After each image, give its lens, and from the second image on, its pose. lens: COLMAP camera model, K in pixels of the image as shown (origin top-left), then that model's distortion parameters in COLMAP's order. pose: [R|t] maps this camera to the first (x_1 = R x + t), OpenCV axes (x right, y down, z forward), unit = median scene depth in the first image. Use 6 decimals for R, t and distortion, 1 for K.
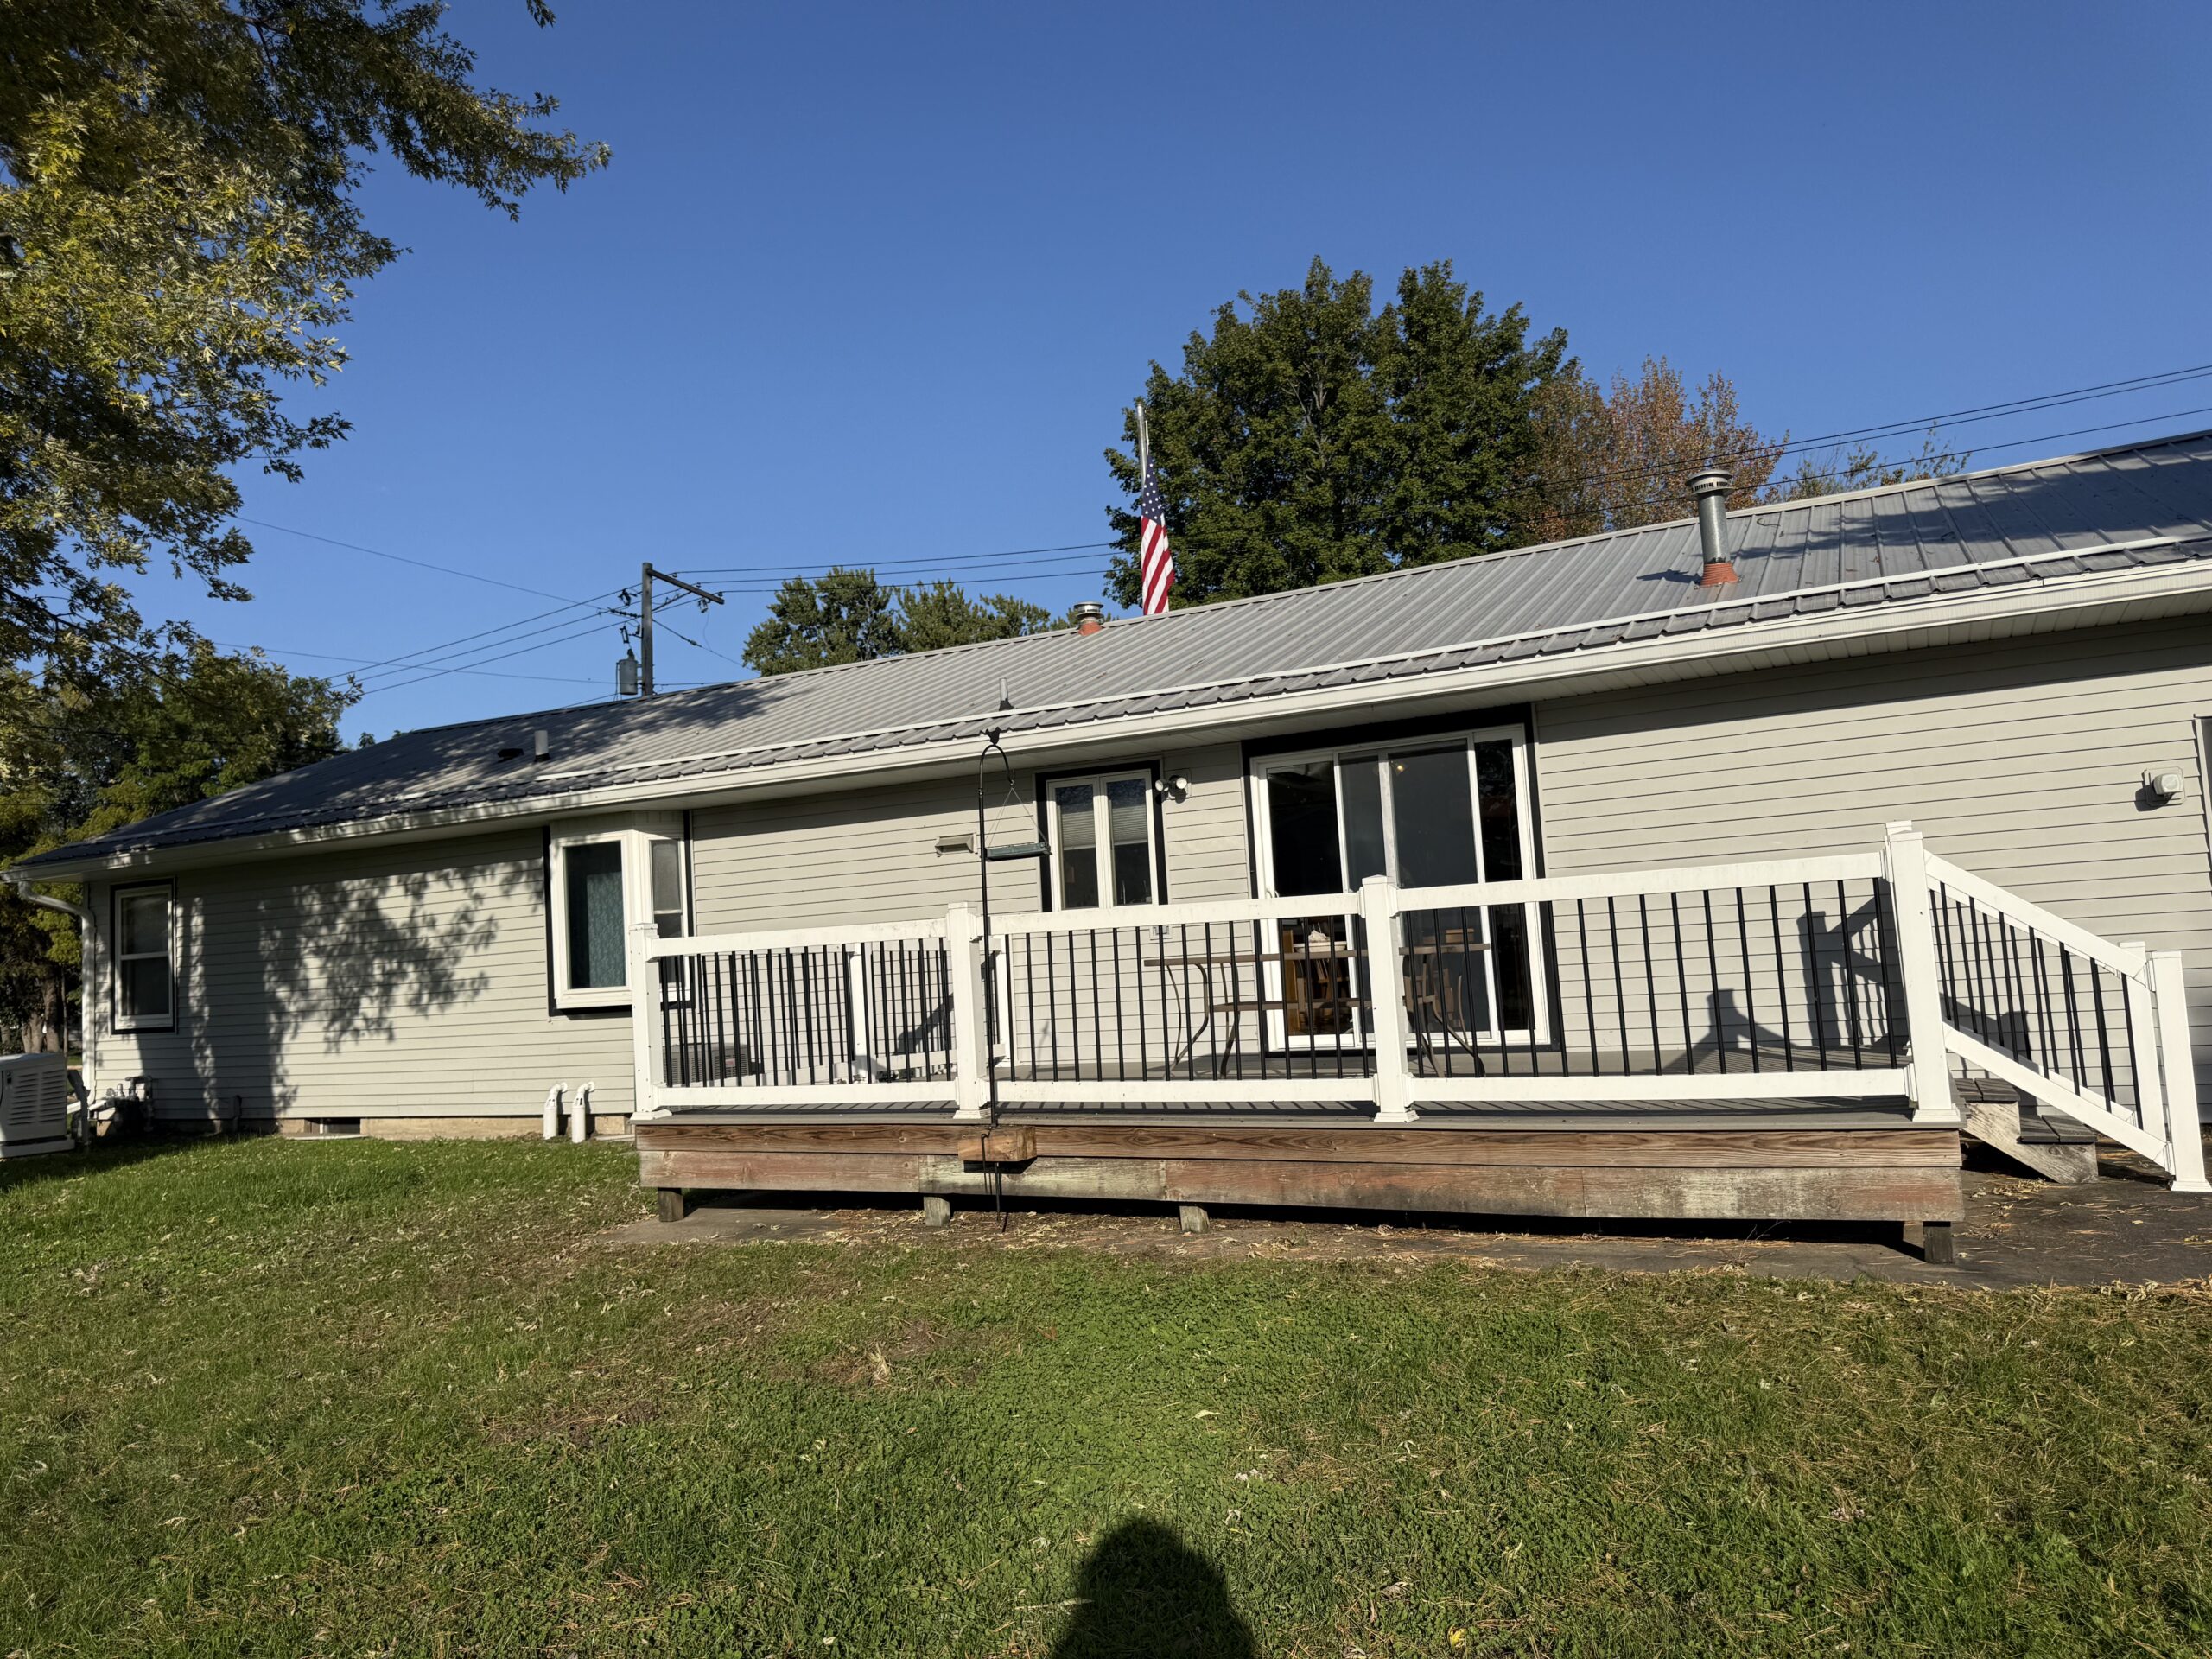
lens RADIAL K [[1531.8, 0, 1108.5], [0, 1531.8, 847.9], [0, 0, 1]] dist [0.057797, -0.084066]
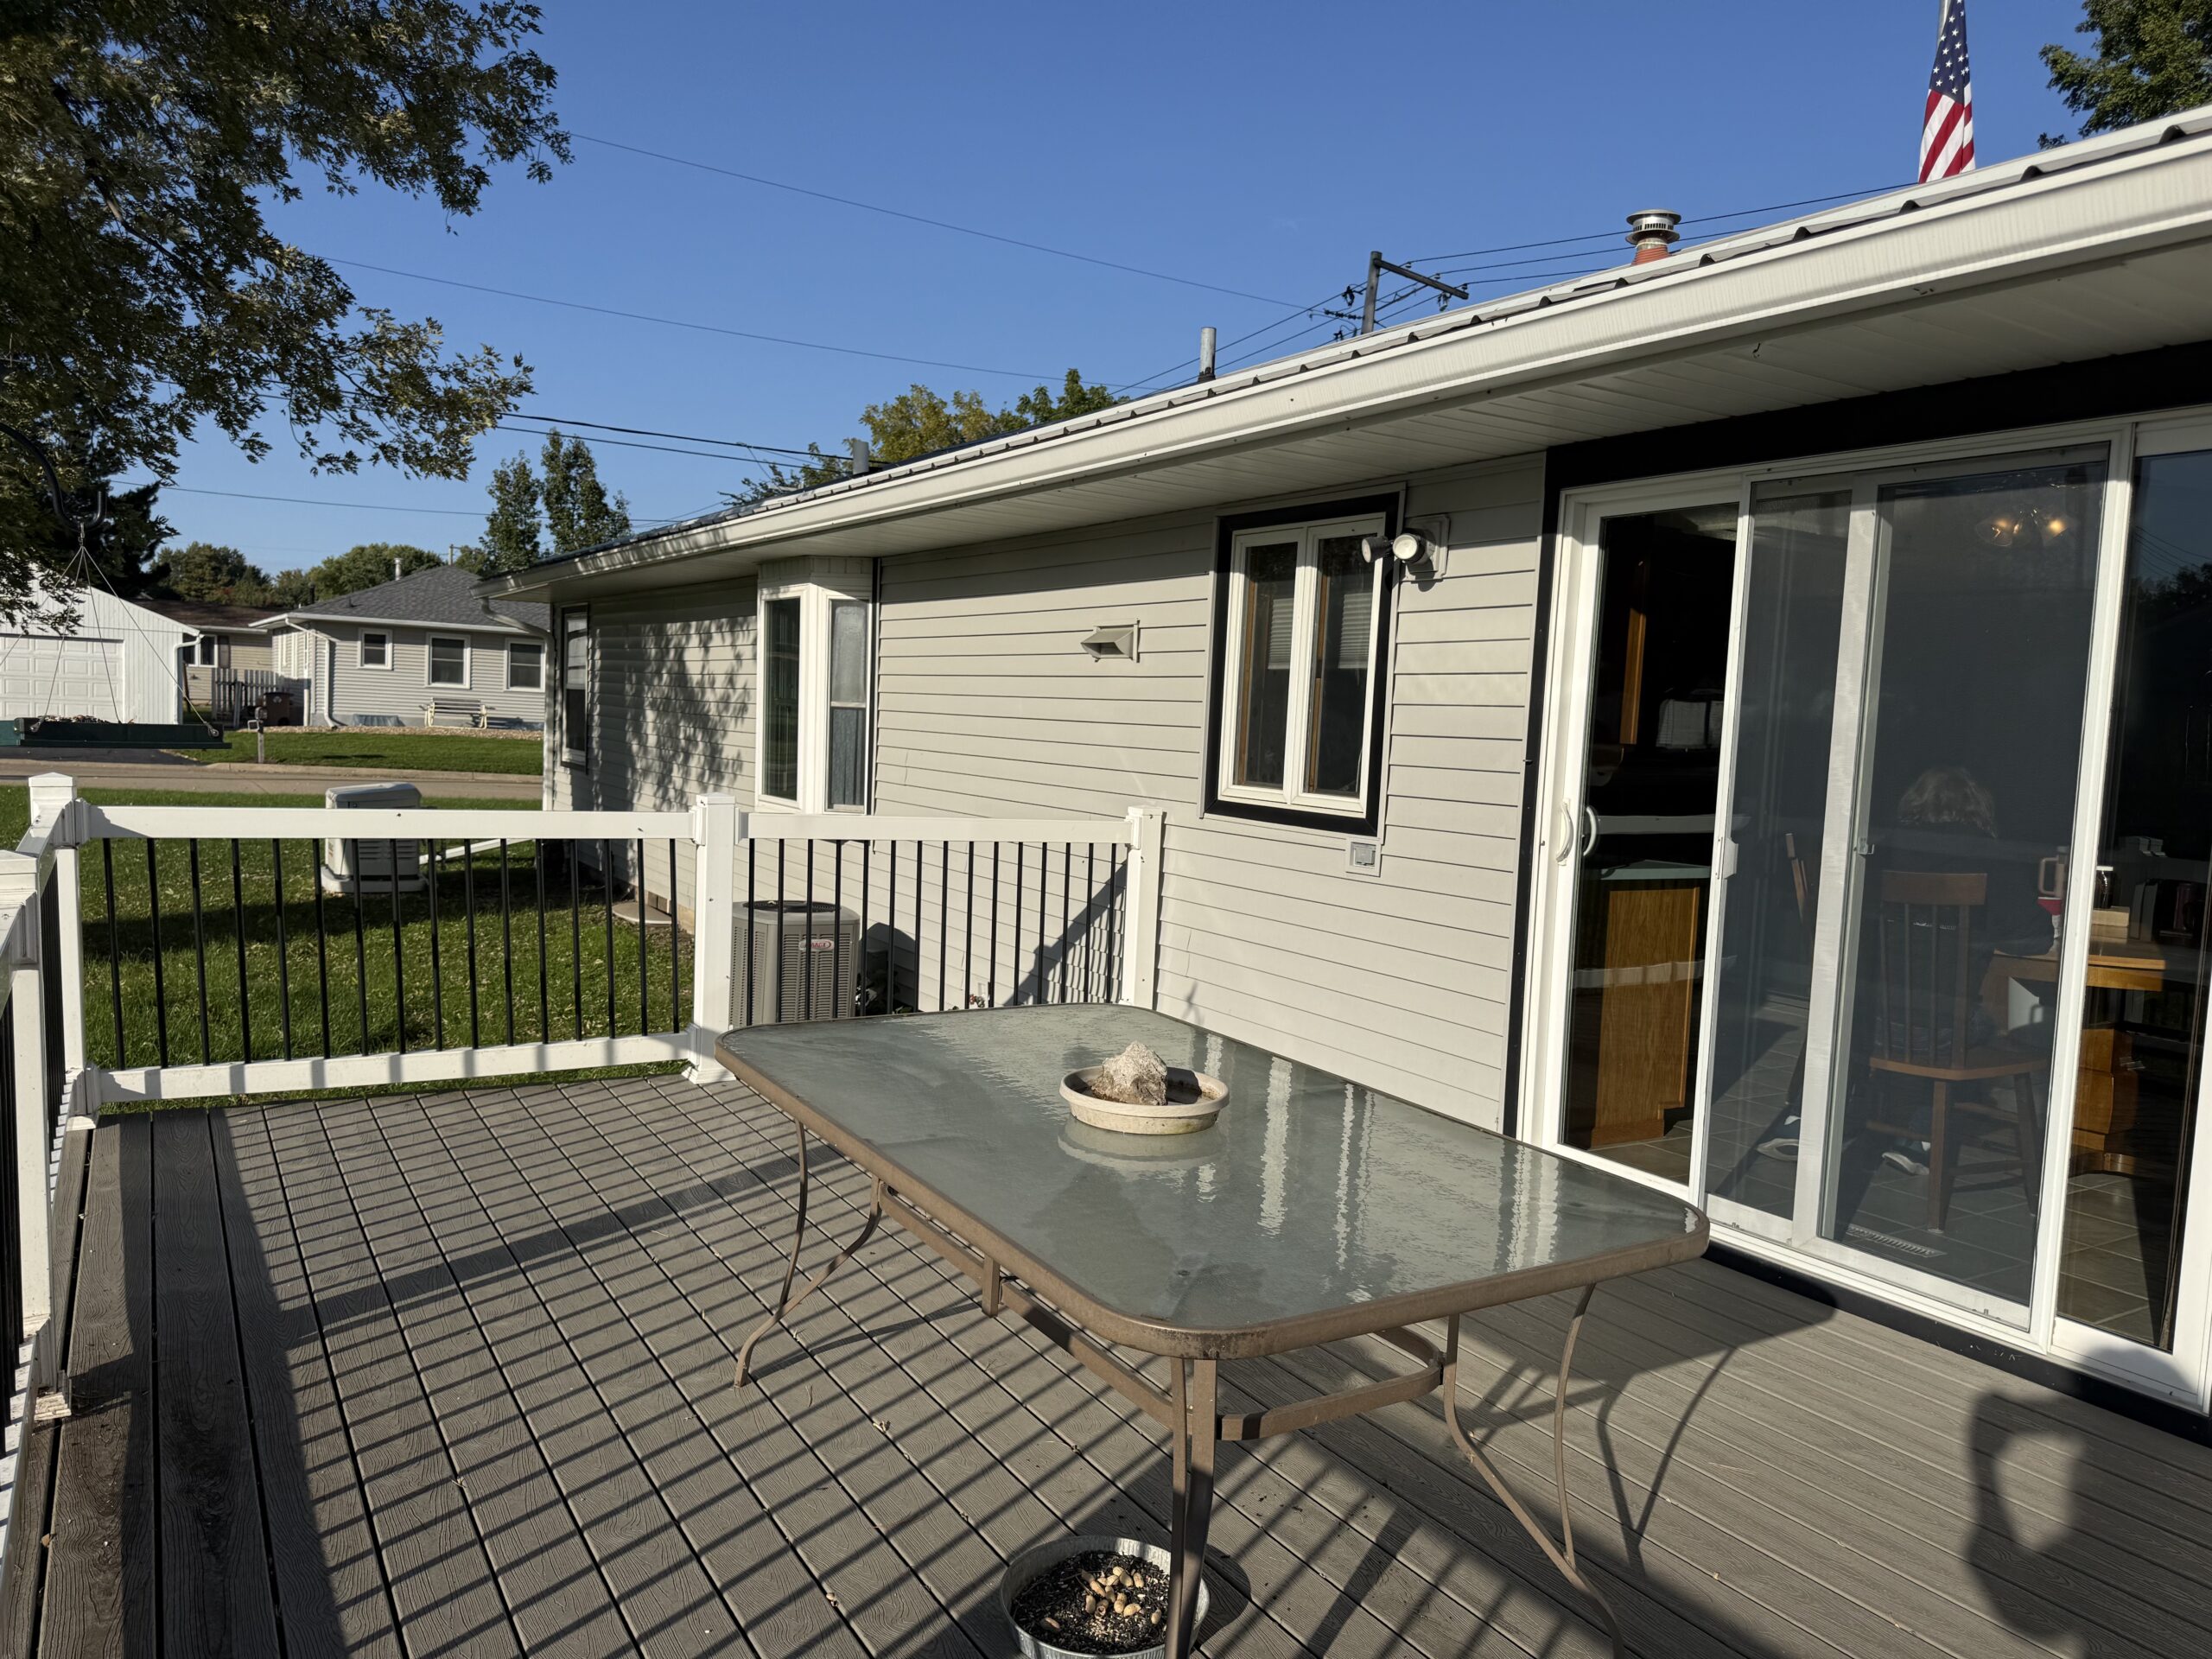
lens RADIAL K [[1531.8, 0, 1108.5], [0, 1531.8, 847.9], [0, 0, 1]] dist [0.057797, -0.084066]
pose [[0.837556, 0.144338, -0.526940, 0.187806], [-0.054544, 0.981744, 0.182221, -0.027712], [0.543621, -0.123879, 0.830138, 0.477026]]
